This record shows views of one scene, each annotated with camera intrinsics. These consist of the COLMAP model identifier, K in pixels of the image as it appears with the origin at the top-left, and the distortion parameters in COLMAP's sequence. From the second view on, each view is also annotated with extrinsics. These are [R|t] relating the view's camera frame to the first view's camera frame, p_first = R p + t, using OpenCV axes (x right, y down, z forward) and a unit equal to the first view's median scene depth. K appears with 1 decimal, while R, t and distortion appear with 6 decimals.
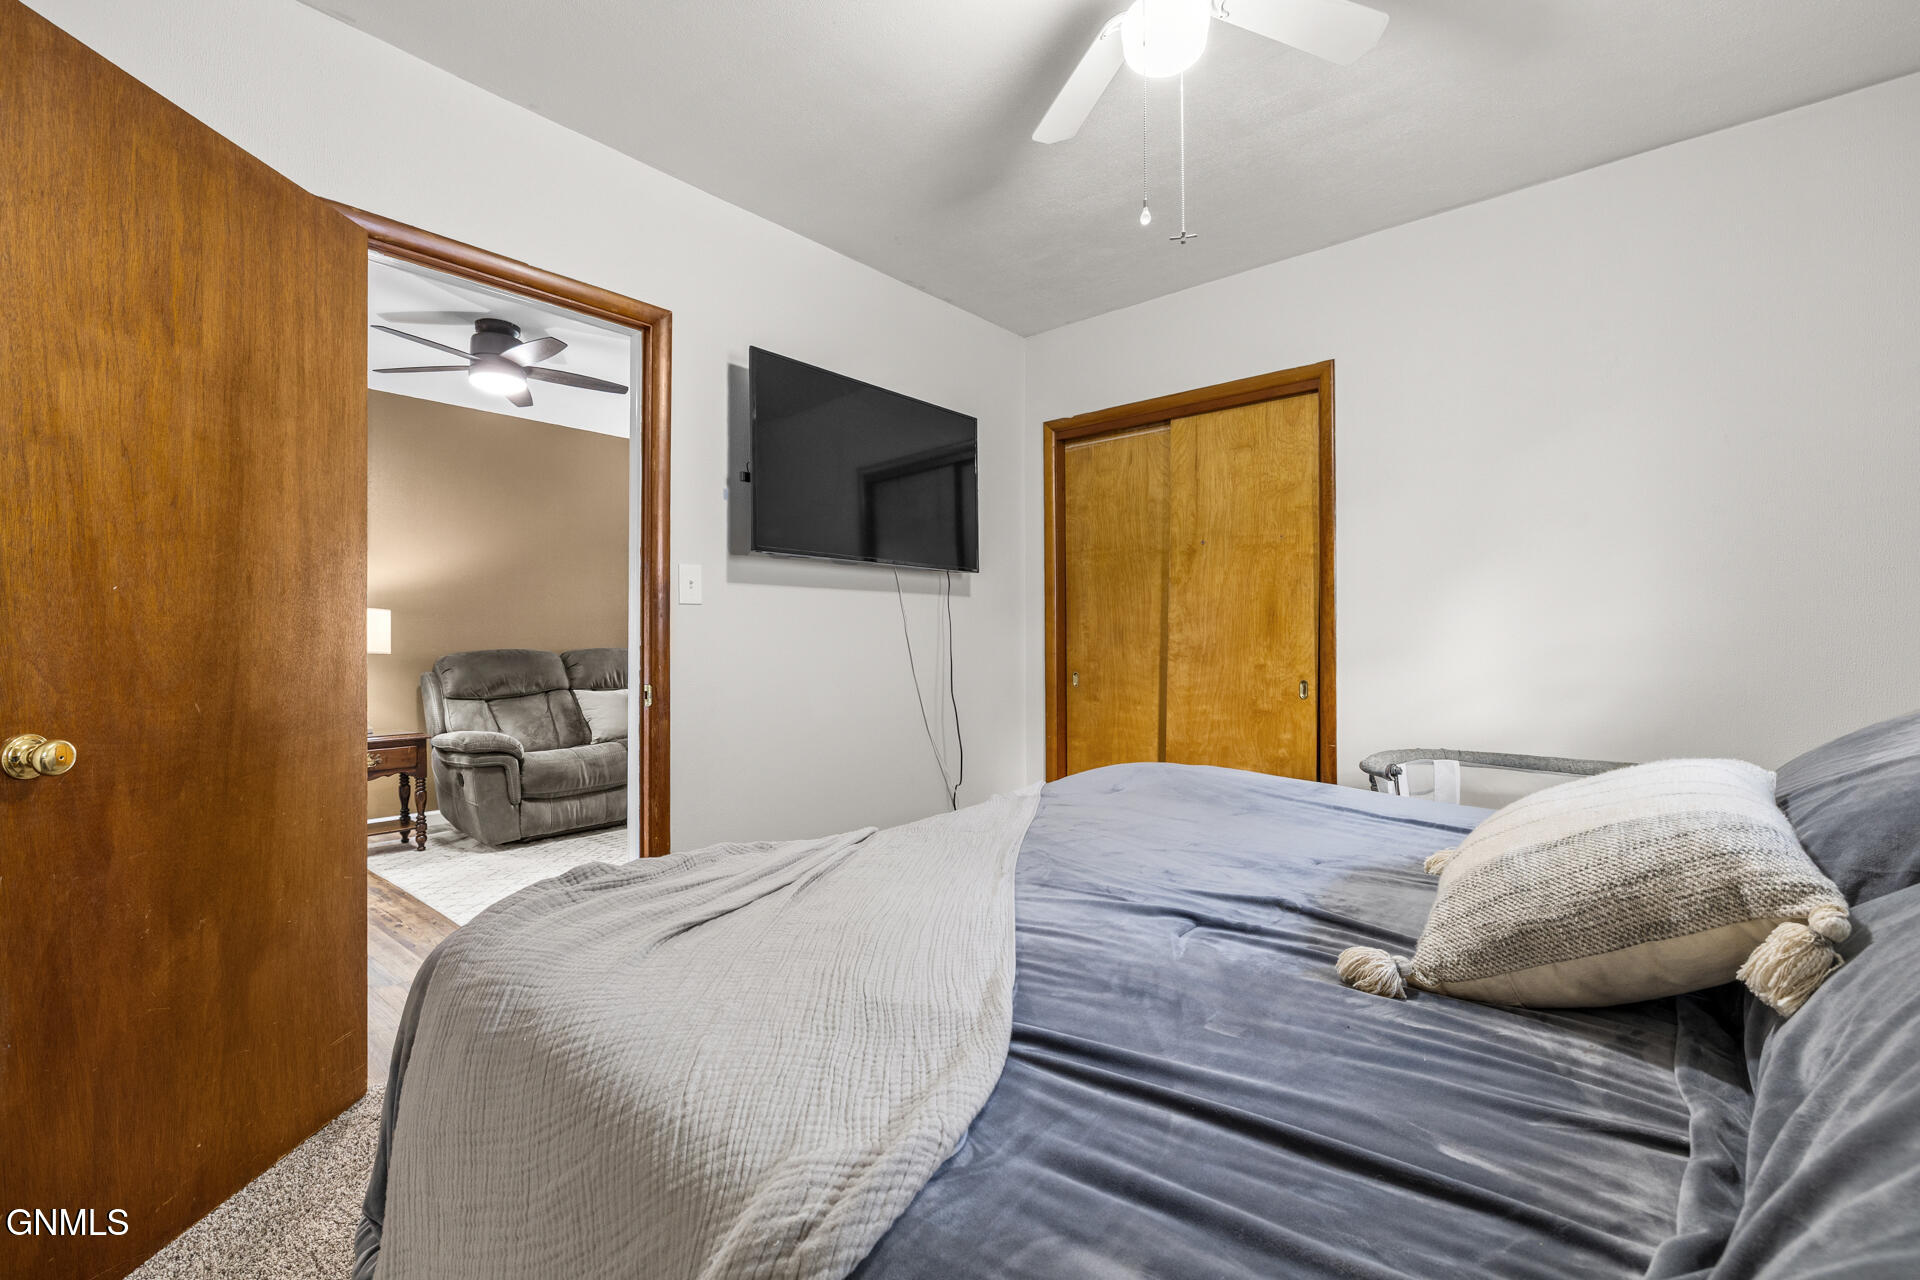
lens RADIAL K [[809.7, 0, 960.0], [0, 809.7, 640.0], [0, 0, 1]] dist [0.000152, -0.000038]
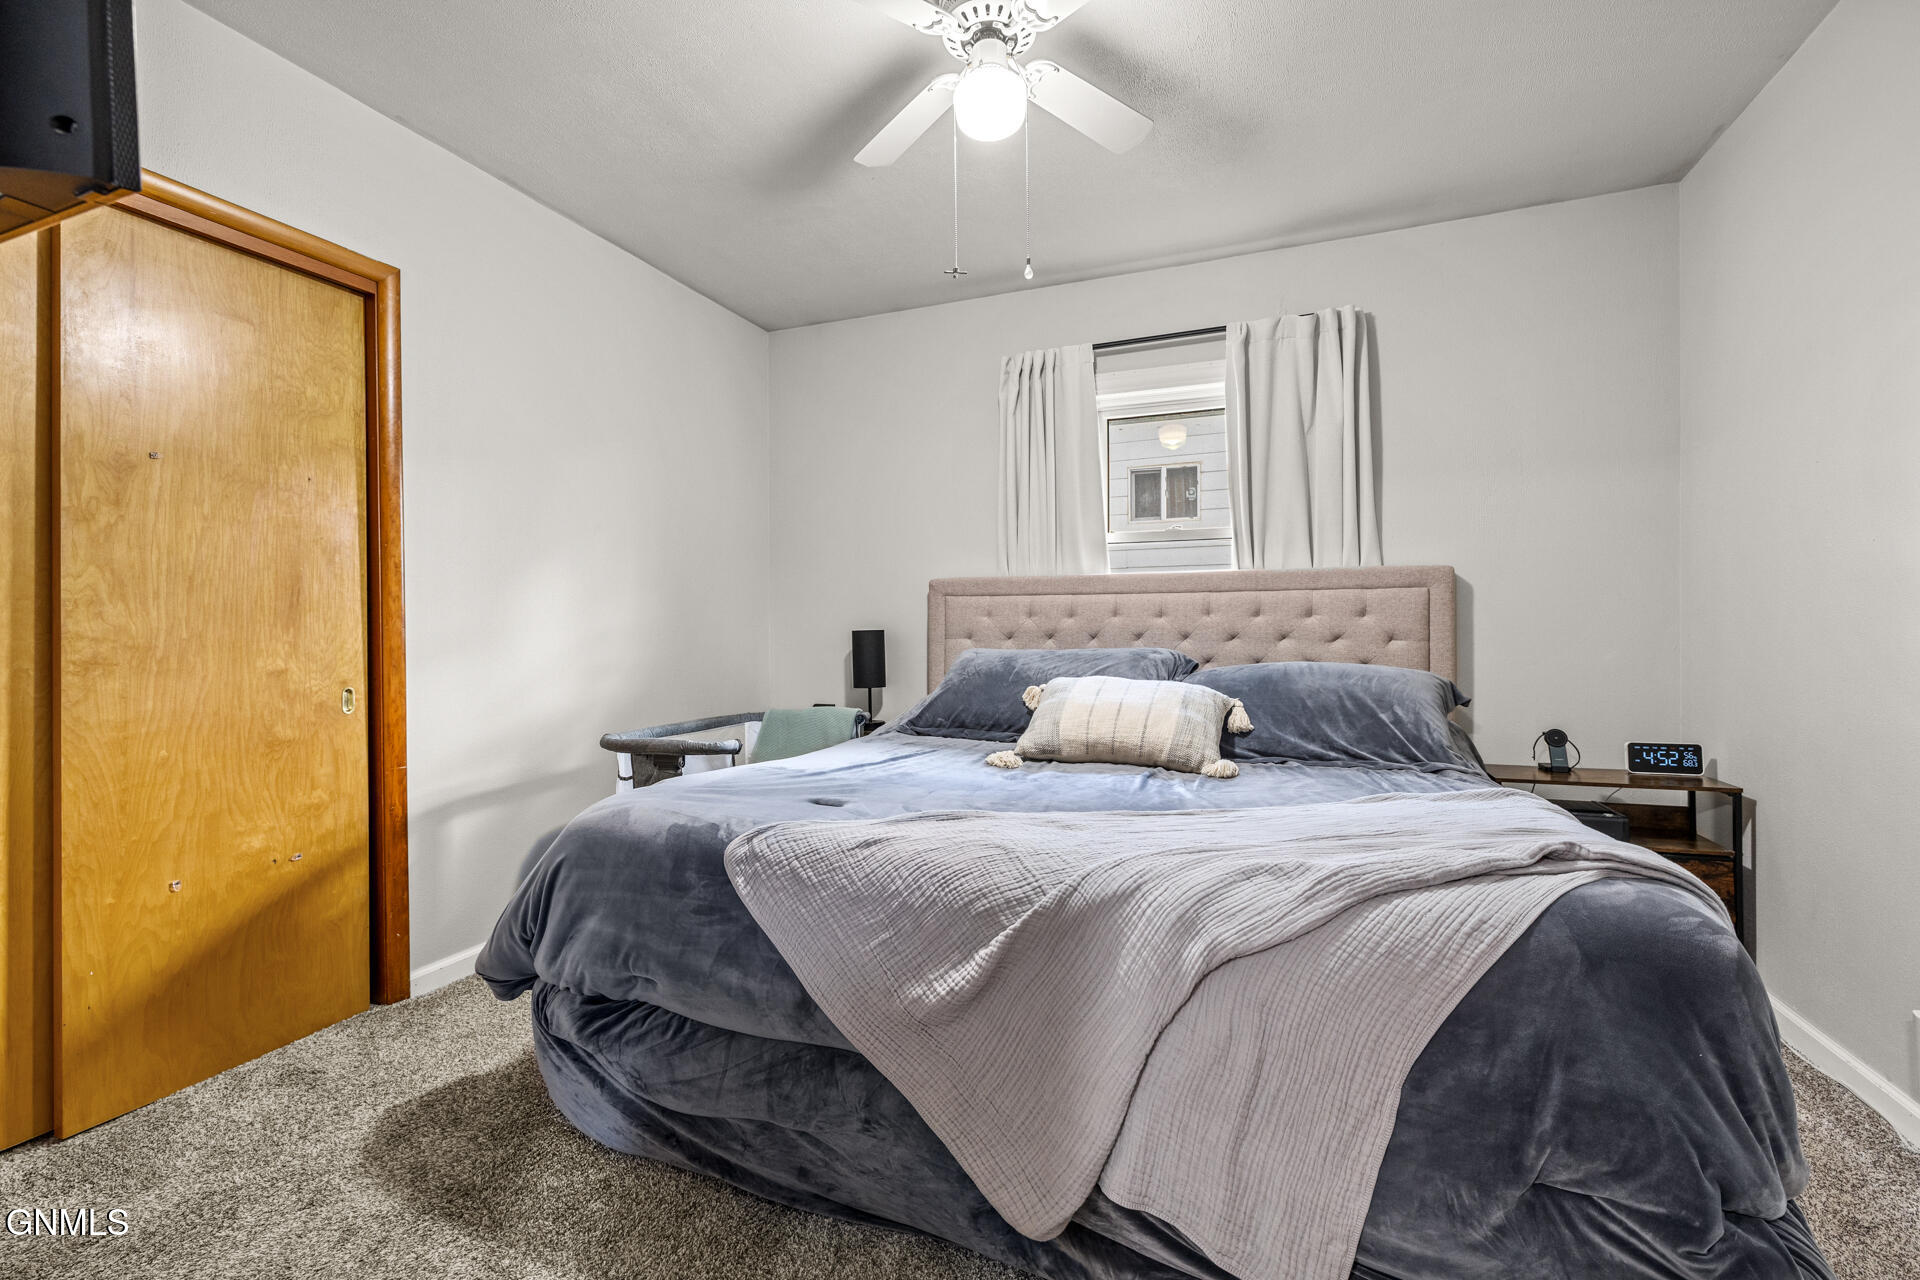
lens RADIAL K [[809.7, 0, 960.0], [0, 809.7, 640.0], [0, 0, 1]] dist [0.000152, -0.000038]
pose [[-0.295188, -0.010173, 0.955385, -0.412142], [0.006202, 0.999902, 0.012563, 0.001555], [-0.955419, 0.009634, -0.295096, 0.675676]]
